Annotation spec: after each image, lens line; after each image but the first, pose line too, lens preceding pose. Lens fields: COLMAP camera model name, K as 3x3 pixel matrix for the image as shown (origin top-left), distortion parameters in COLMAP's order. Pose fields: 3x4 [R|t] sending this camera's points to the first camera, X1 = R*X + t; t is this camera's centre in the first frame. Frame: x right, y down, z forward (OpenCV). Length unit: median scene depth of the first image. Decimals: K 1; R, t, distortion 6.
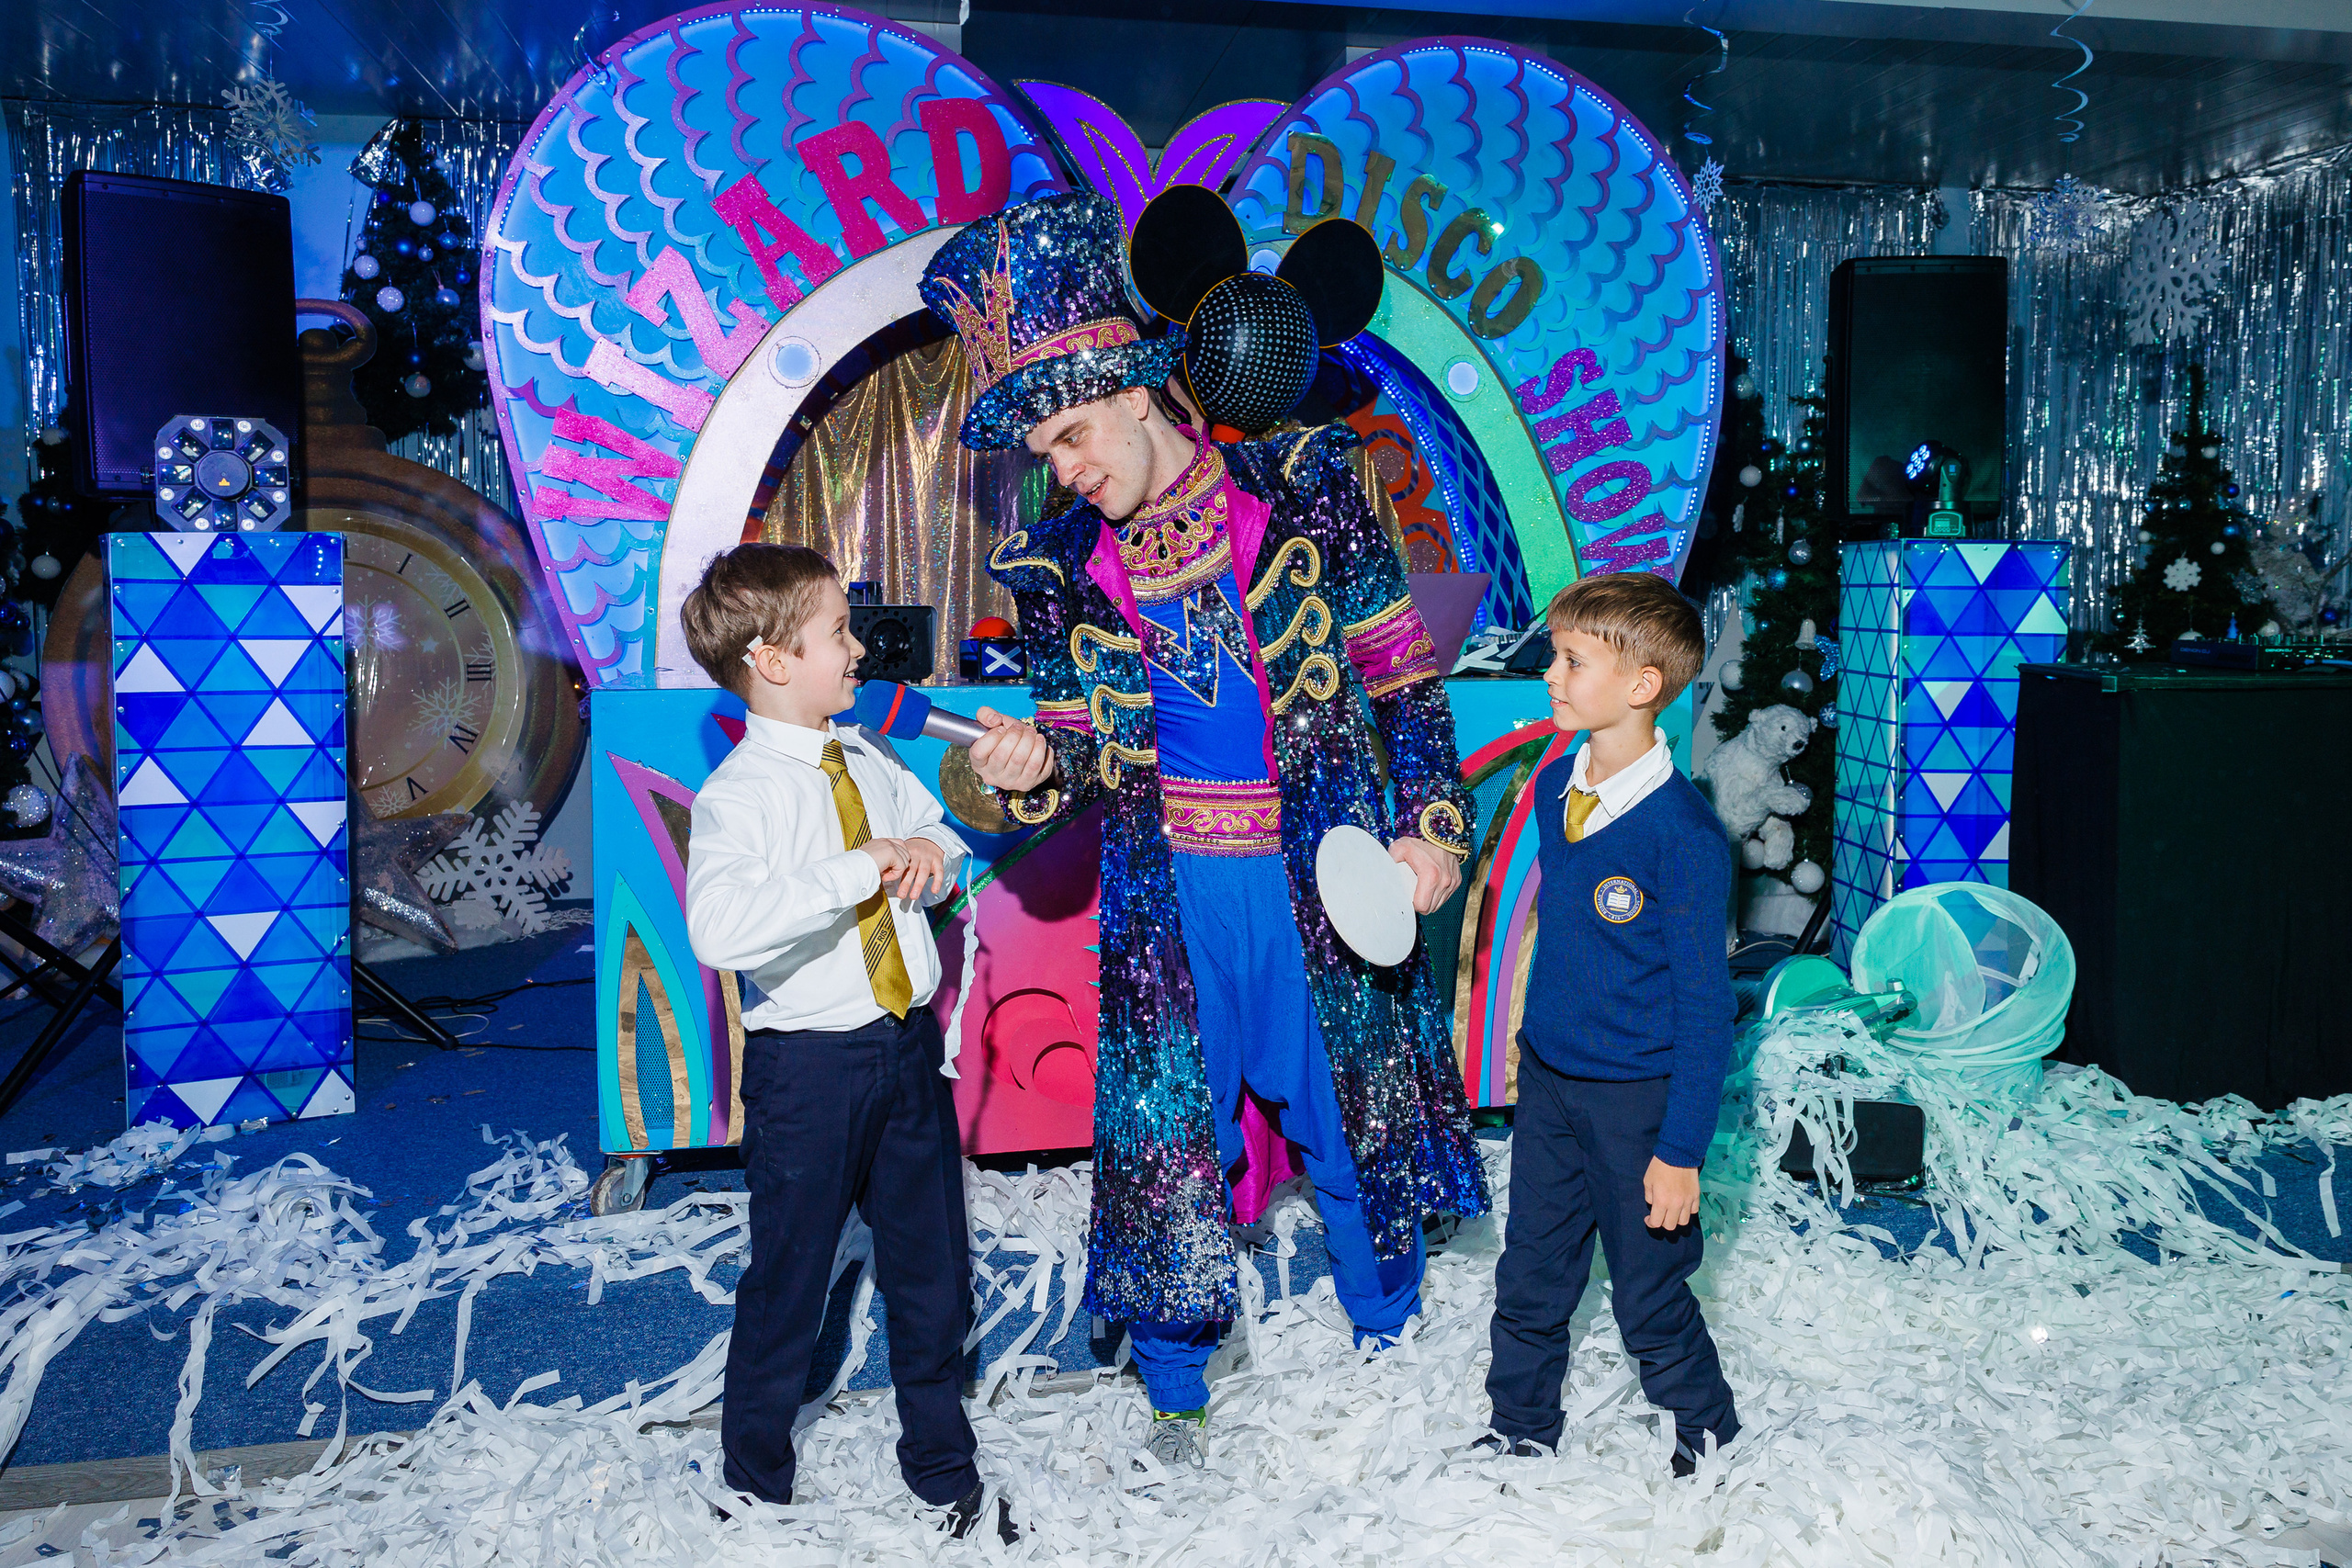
lens RADIAL K [[1792.9, 0, 1172.2], [0, 1792.9, 730.3], [0, 0, 1]] dist [0.005641, 0.003145]
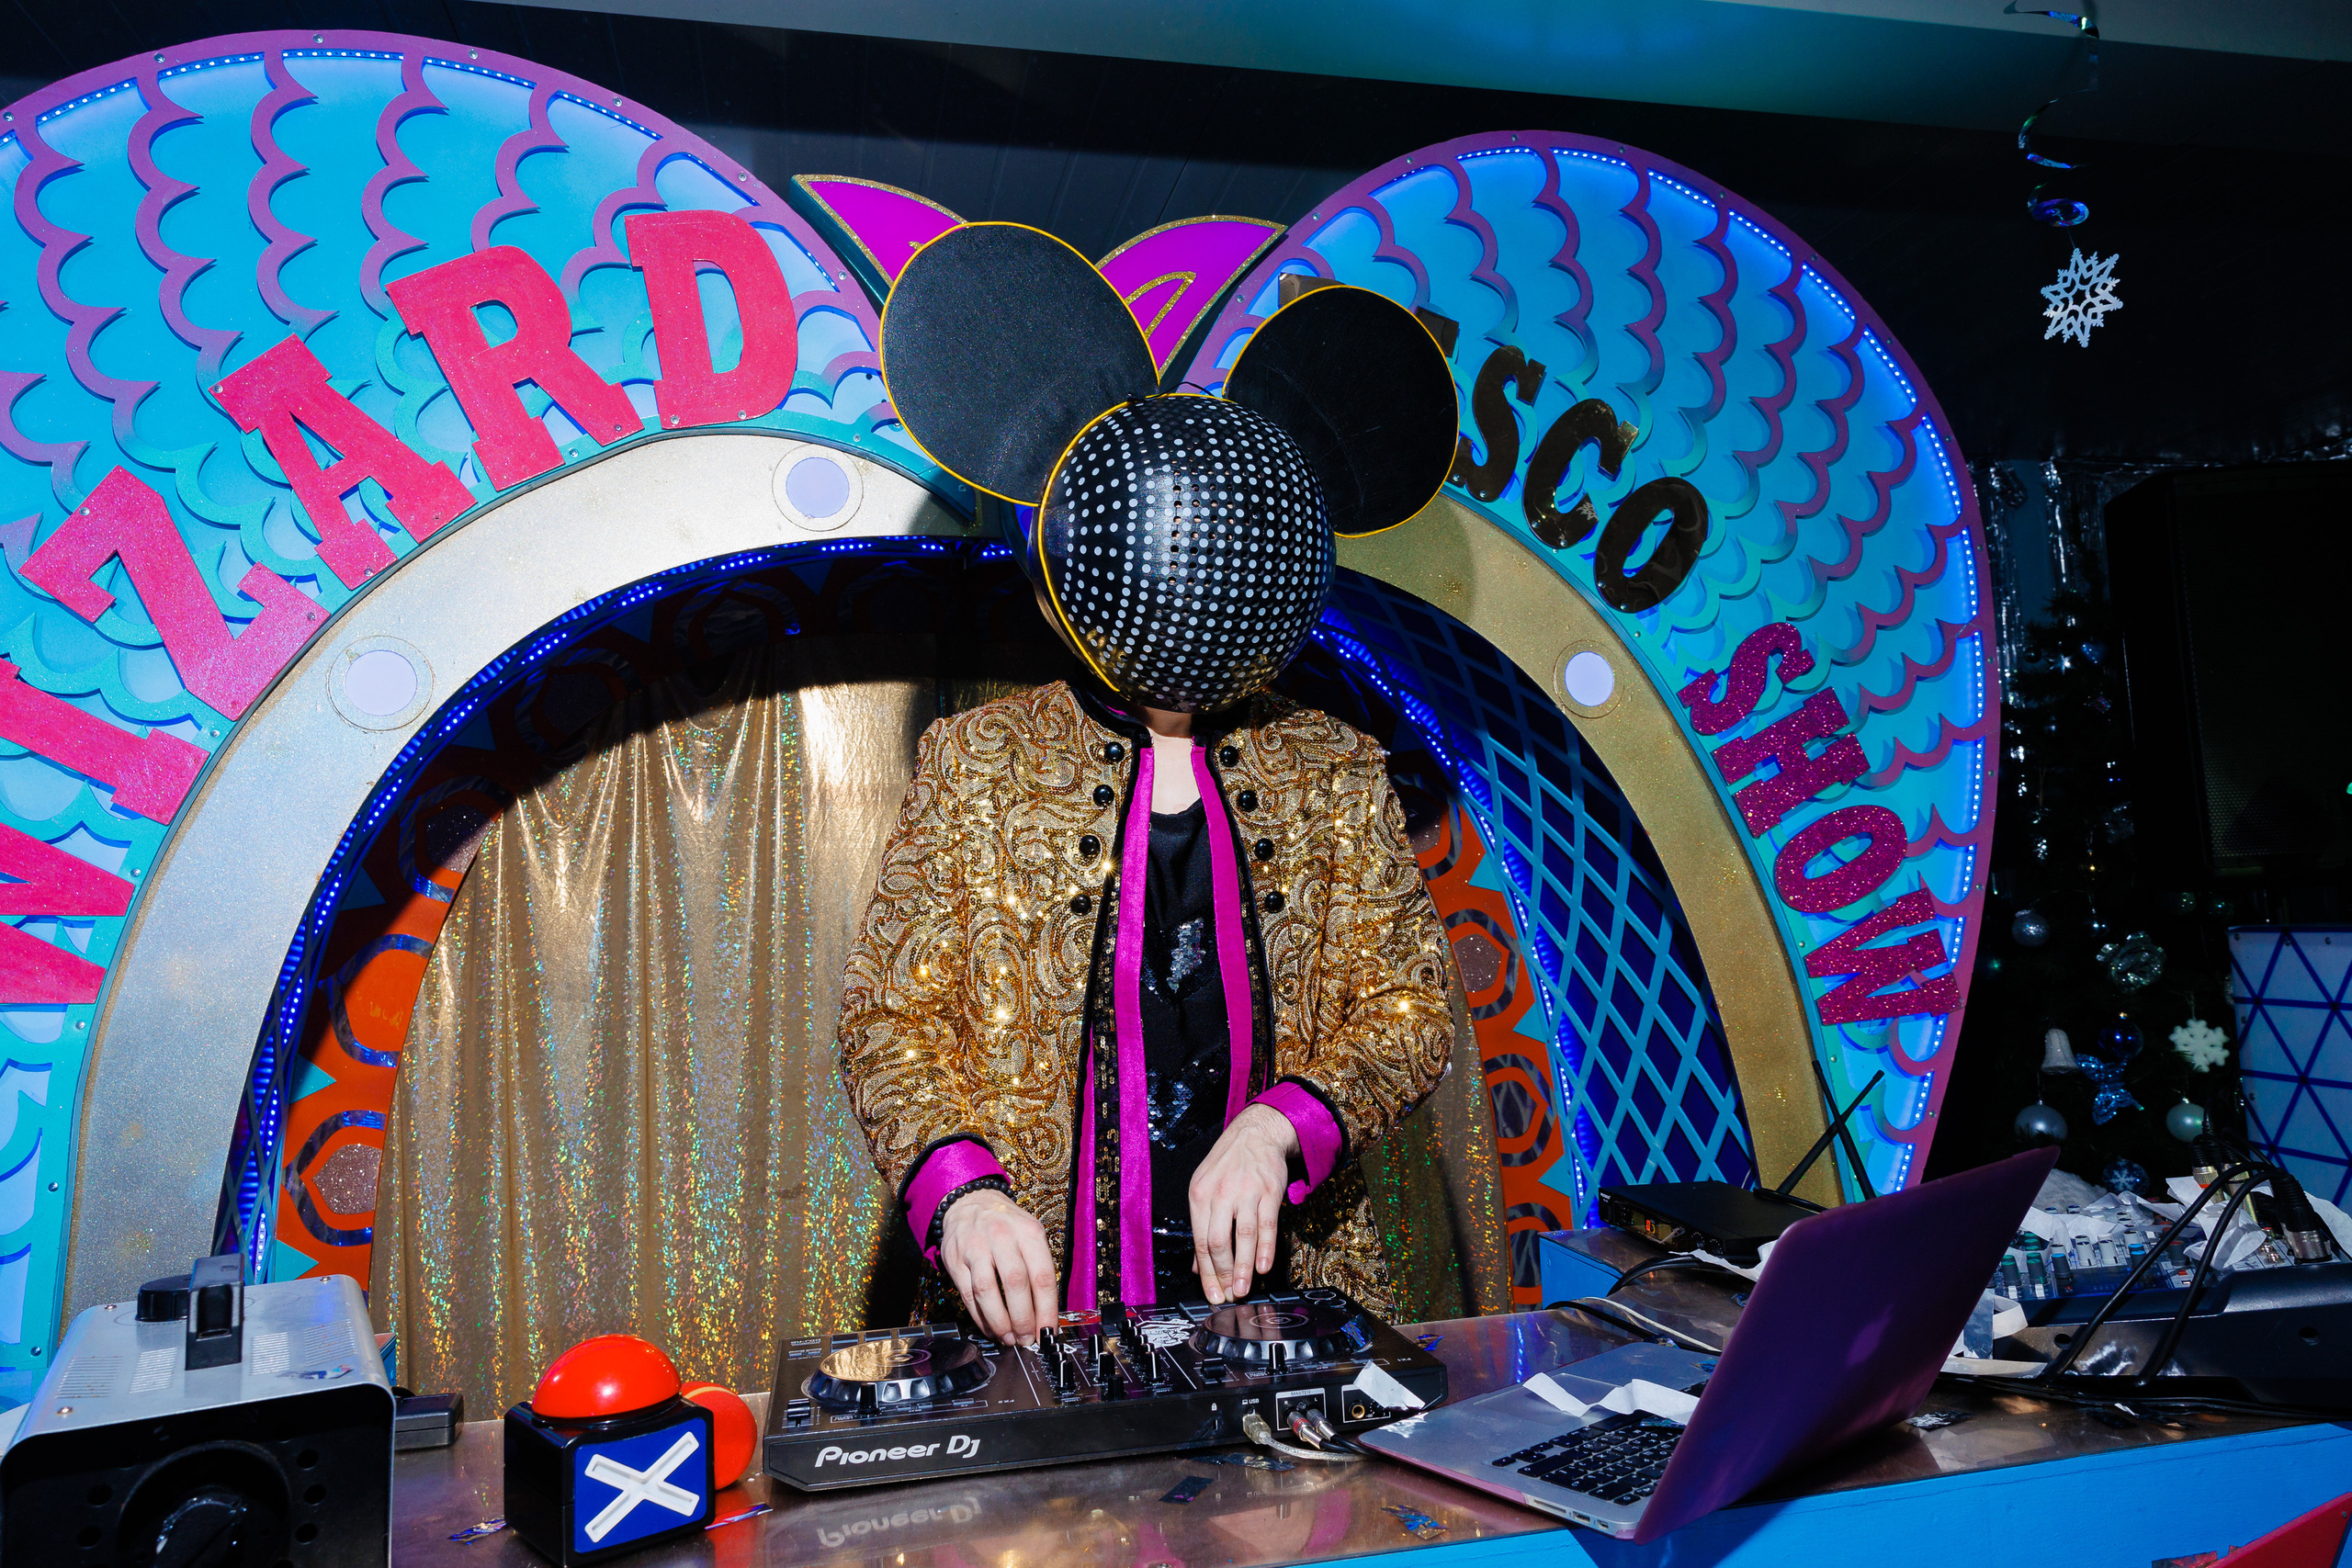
lens RADIAL K [[1614.5, 0, 1182.5], [0, 1614.5, 768.2], [0, 0, 1]] dist [0.004396, 0.001668]
pose [[0.997555, -0.034575, 0.060734, -0.004923], [0.044128, 0.985514, -0.163754, -0.086511], [-0.054192, 0.166034, 0.984630, 0.490420]]
